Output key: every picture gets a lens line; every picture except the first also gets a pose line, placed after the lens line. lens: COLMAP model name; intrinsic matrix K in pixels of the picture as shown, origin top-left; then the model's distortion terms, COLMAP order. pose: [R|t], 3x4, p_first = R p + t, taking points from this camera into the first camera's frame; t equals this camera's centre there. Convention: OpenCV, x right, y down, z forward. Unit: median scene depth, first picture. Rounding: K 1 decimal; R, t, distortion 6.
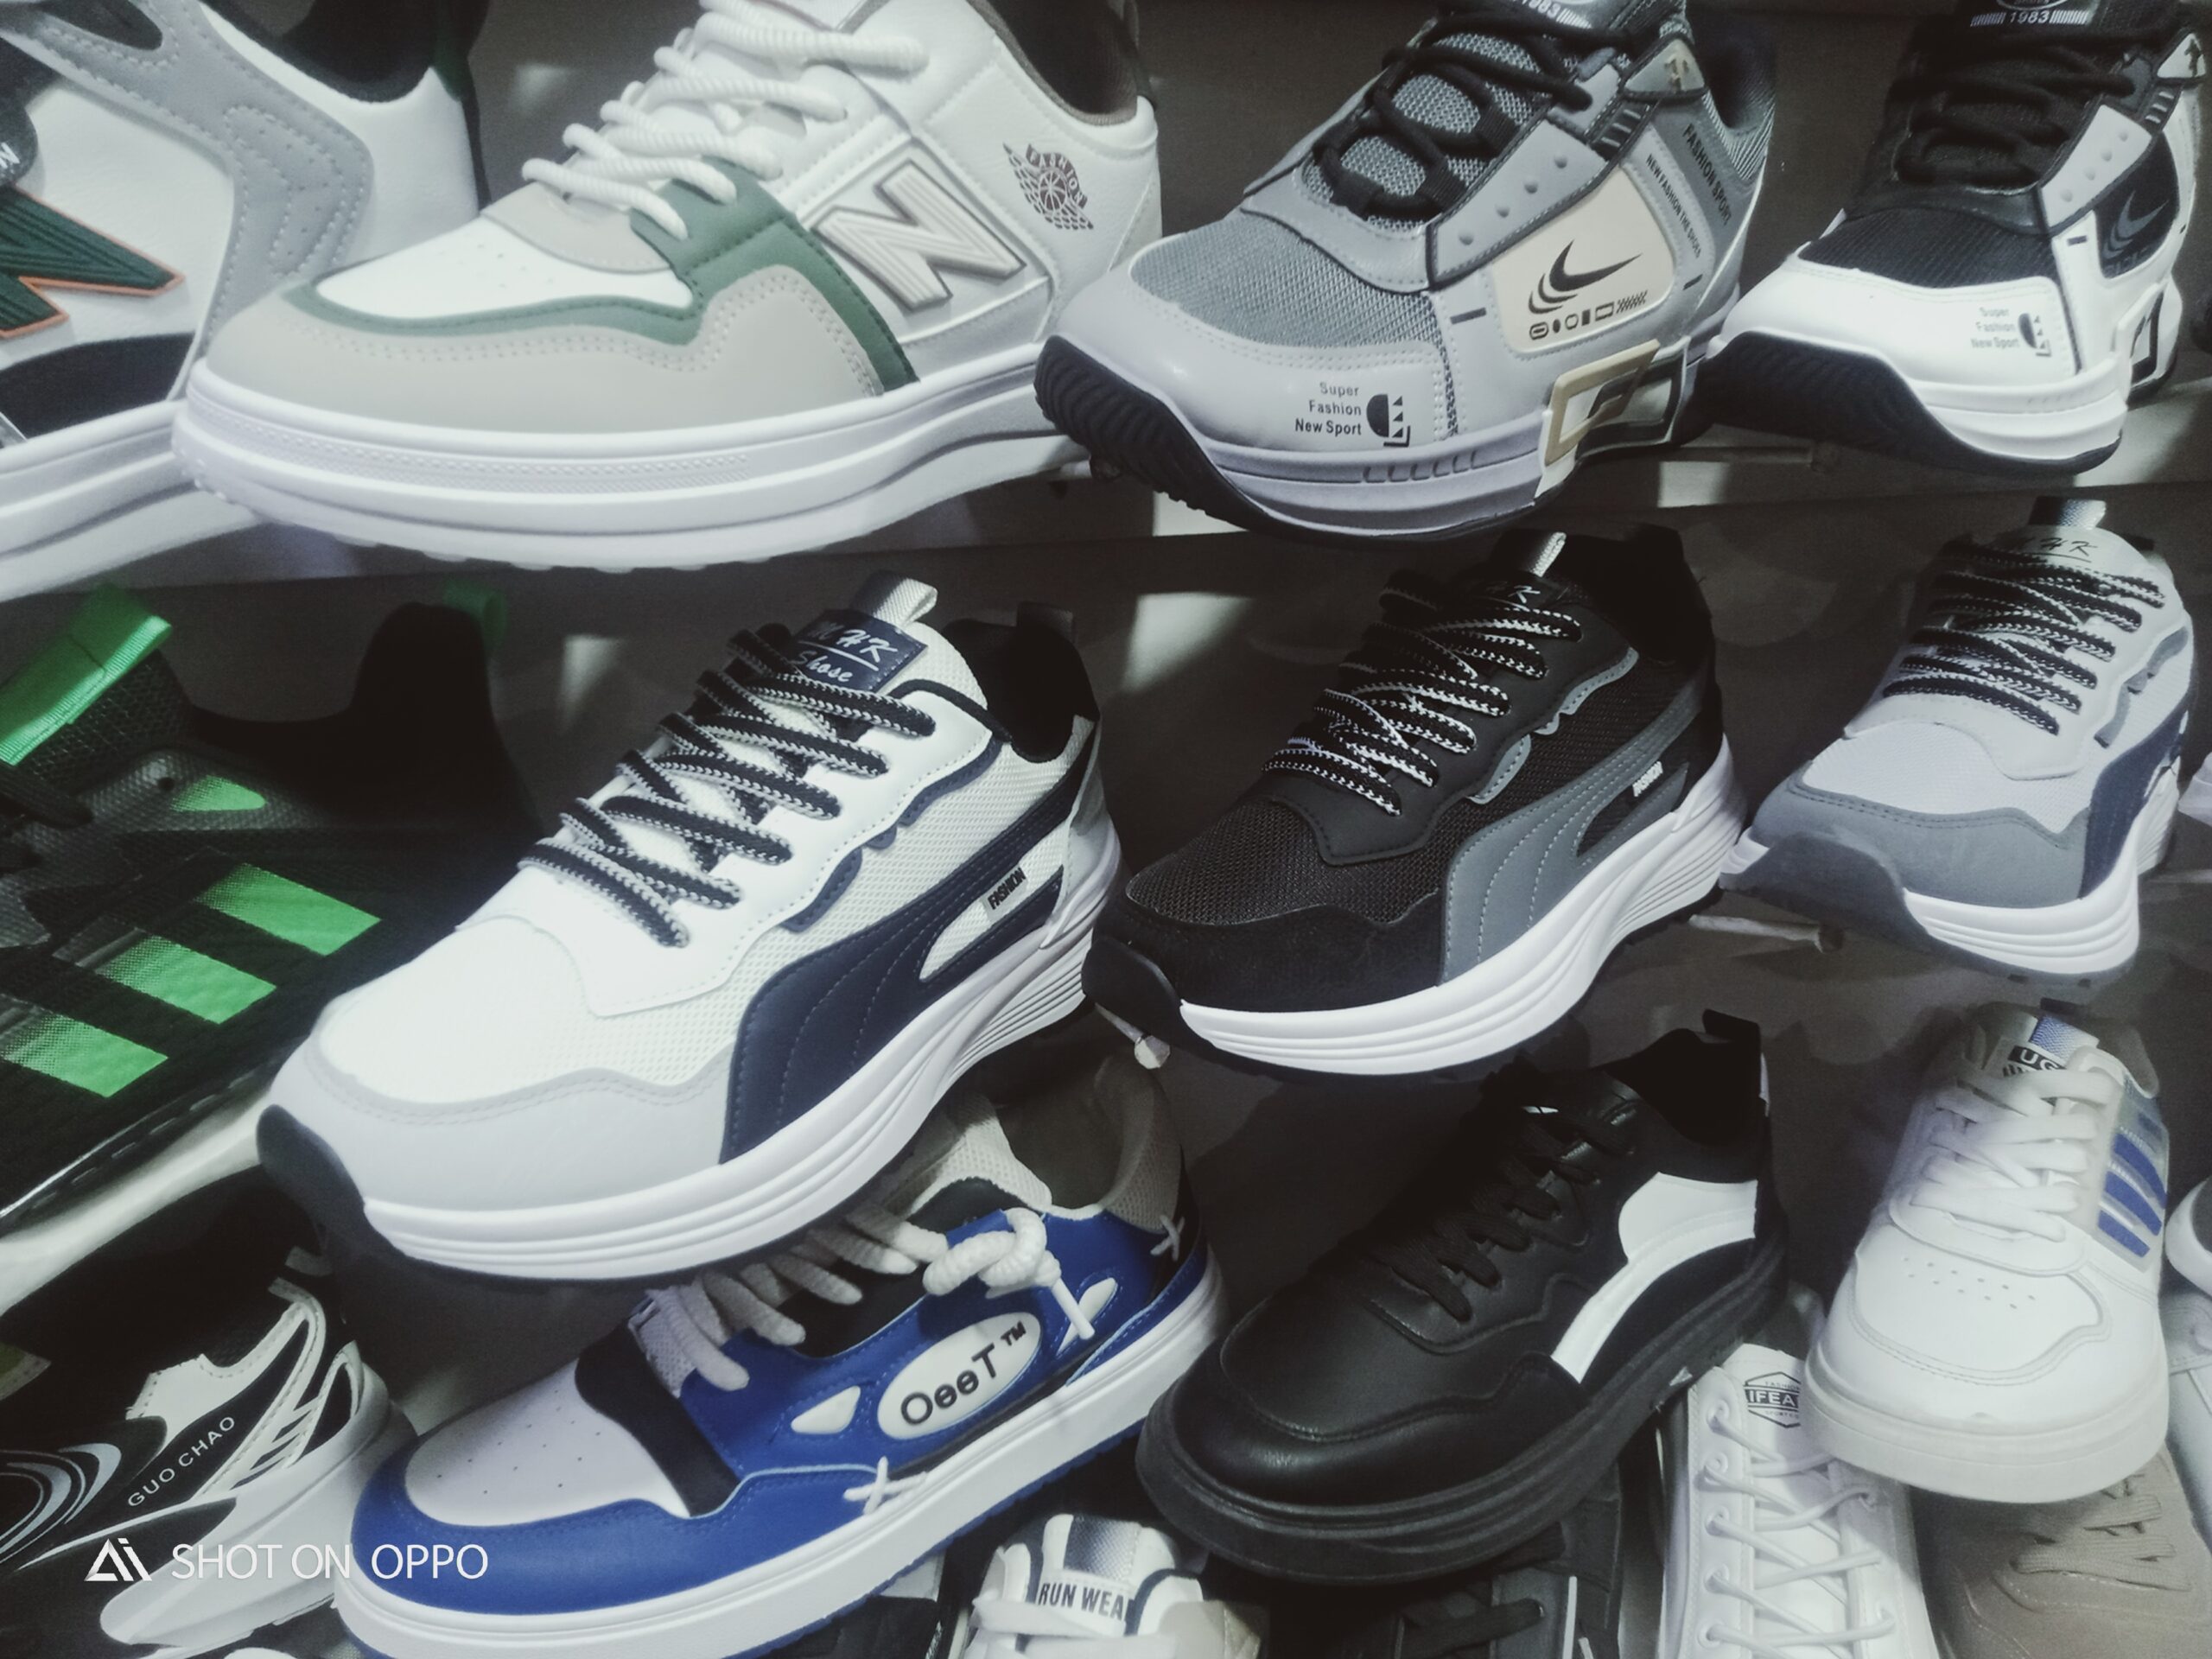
lens RADIAL K [[1531.6, 0, 1113.1], [0, 1531.6, 821.7], [0, 0, 1]] dist [0.082762, -0.154412]
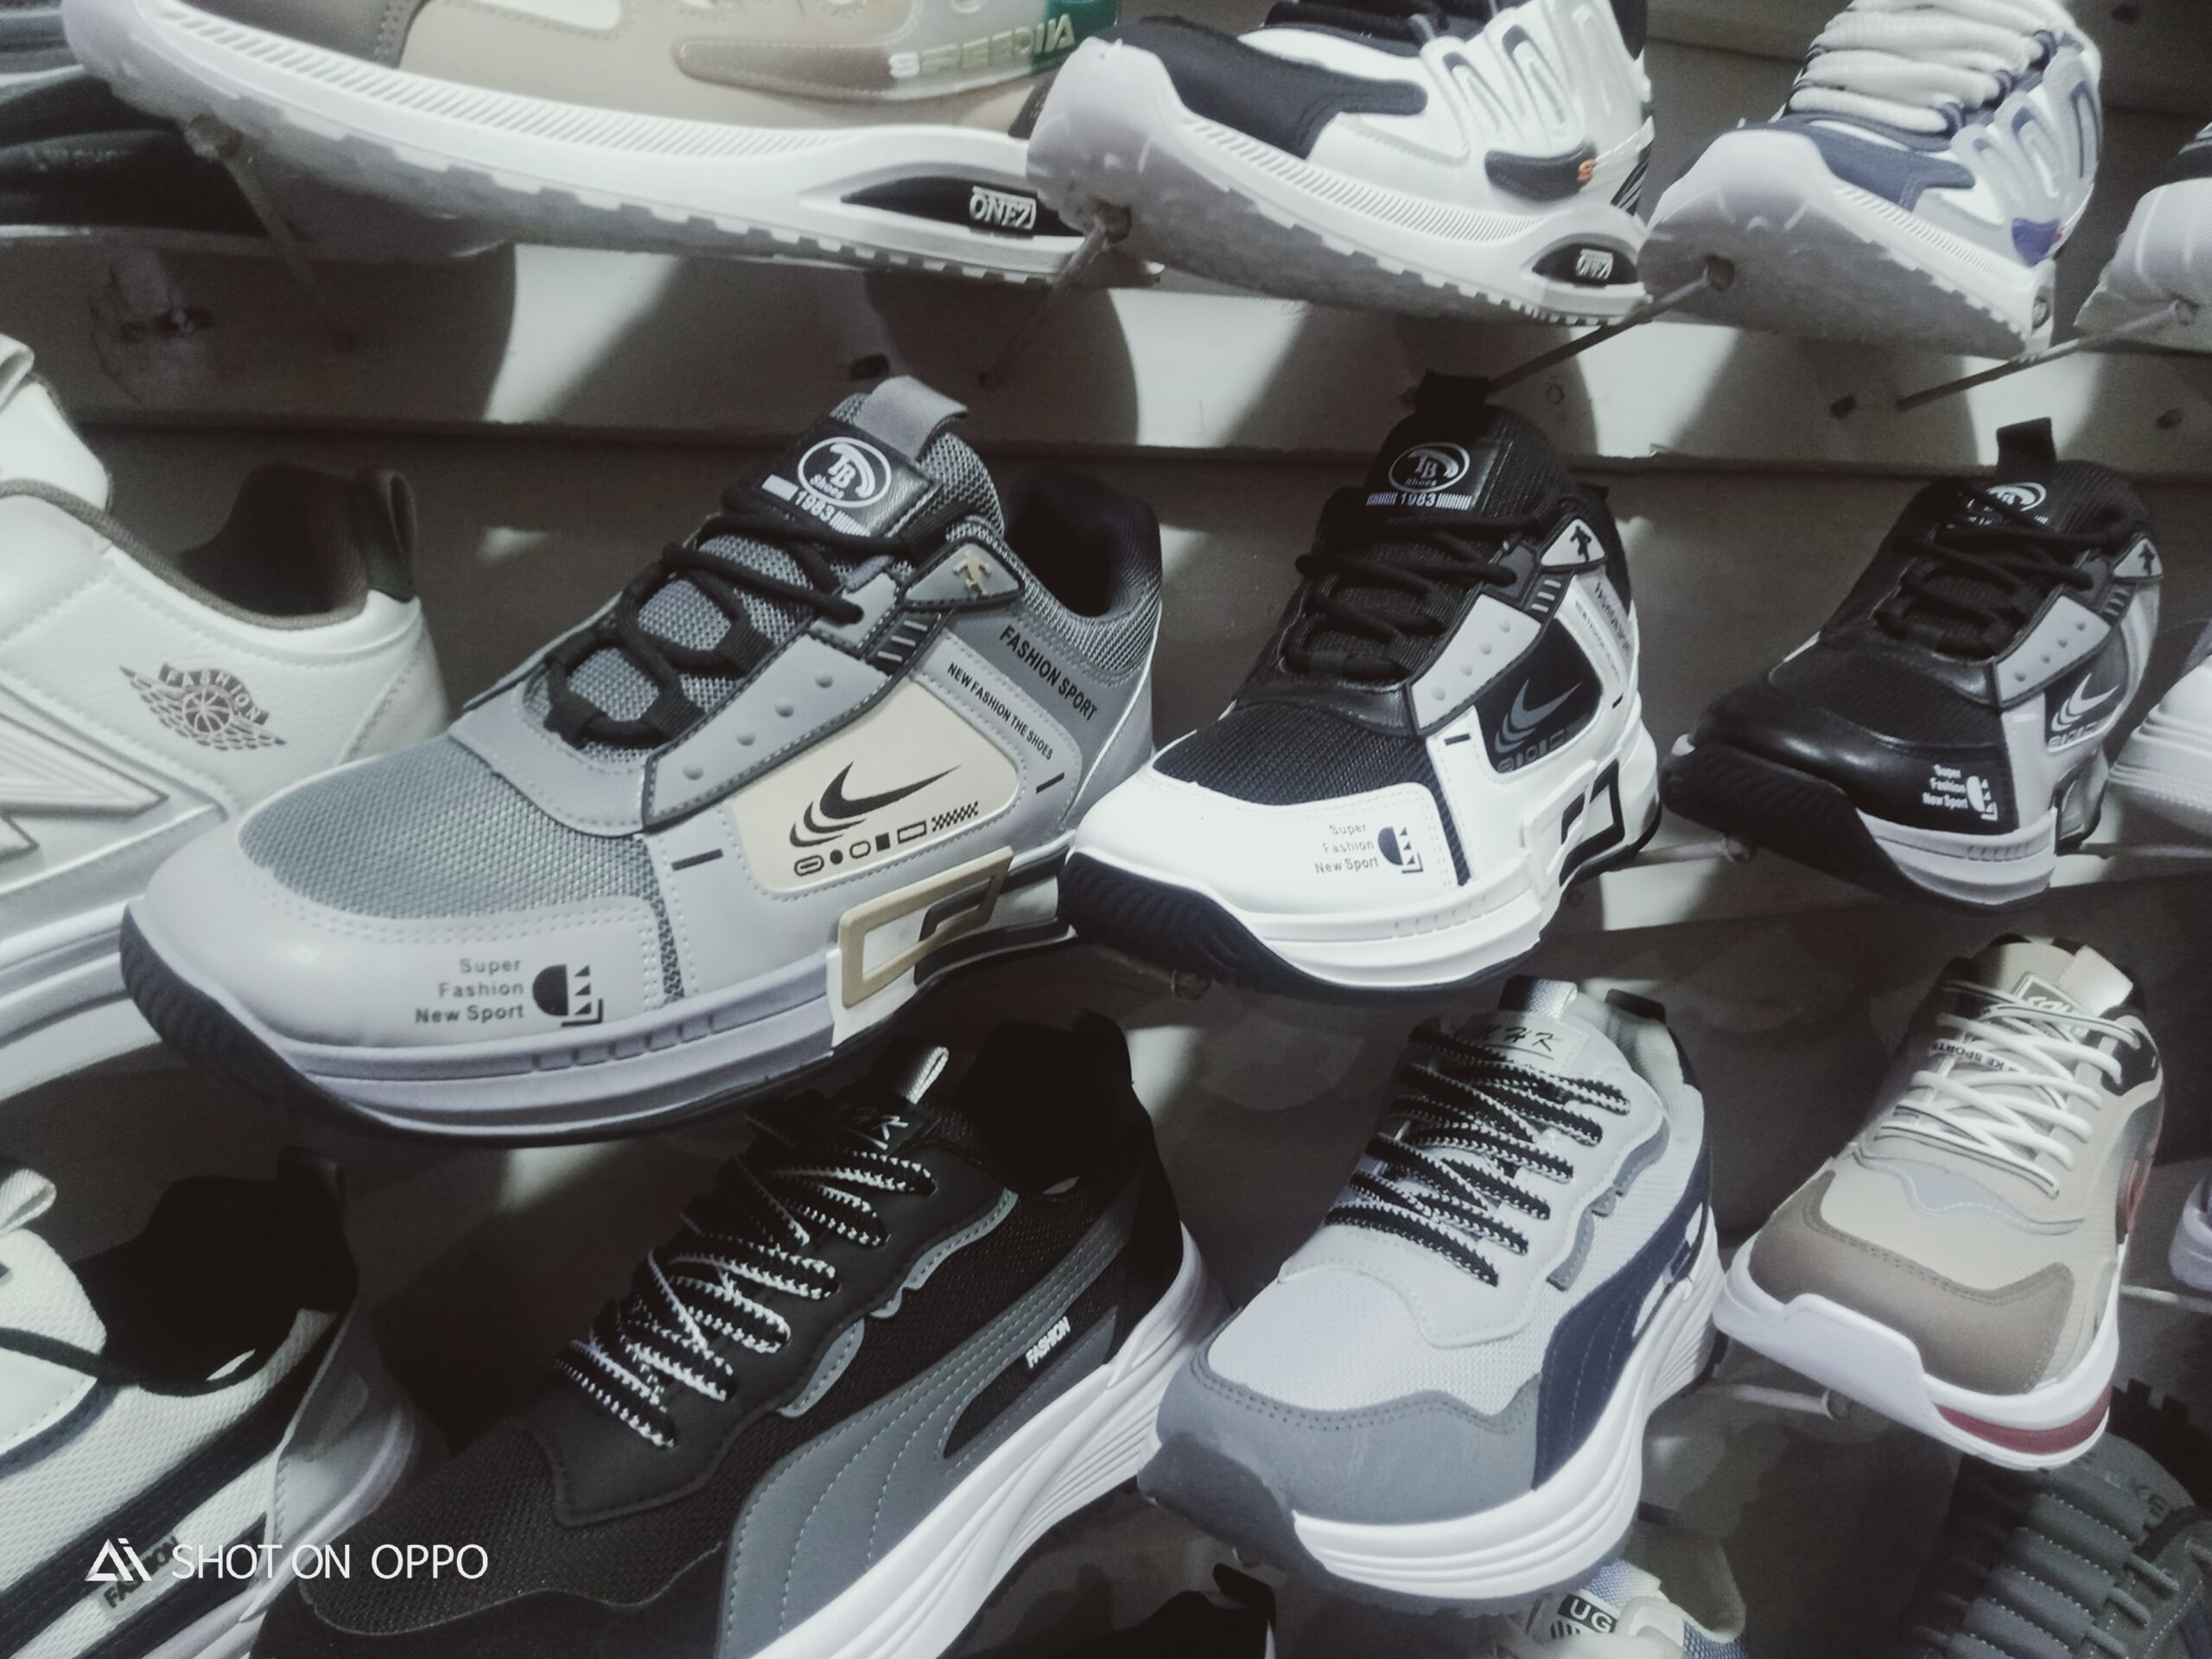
lens RADIAL K [[1531.6, 0, 1113.1], [0, 1531.6, 821.7], [0, 0, 1]] dist [0.082762, -0.154412]
pose [[0.995018, -0.007986, 0.099376, 0.339138], [0.026530, 0.982055, -0.186721, -0.167583], [-0.096102, 0.188427, 0.977374, 0.136850]]
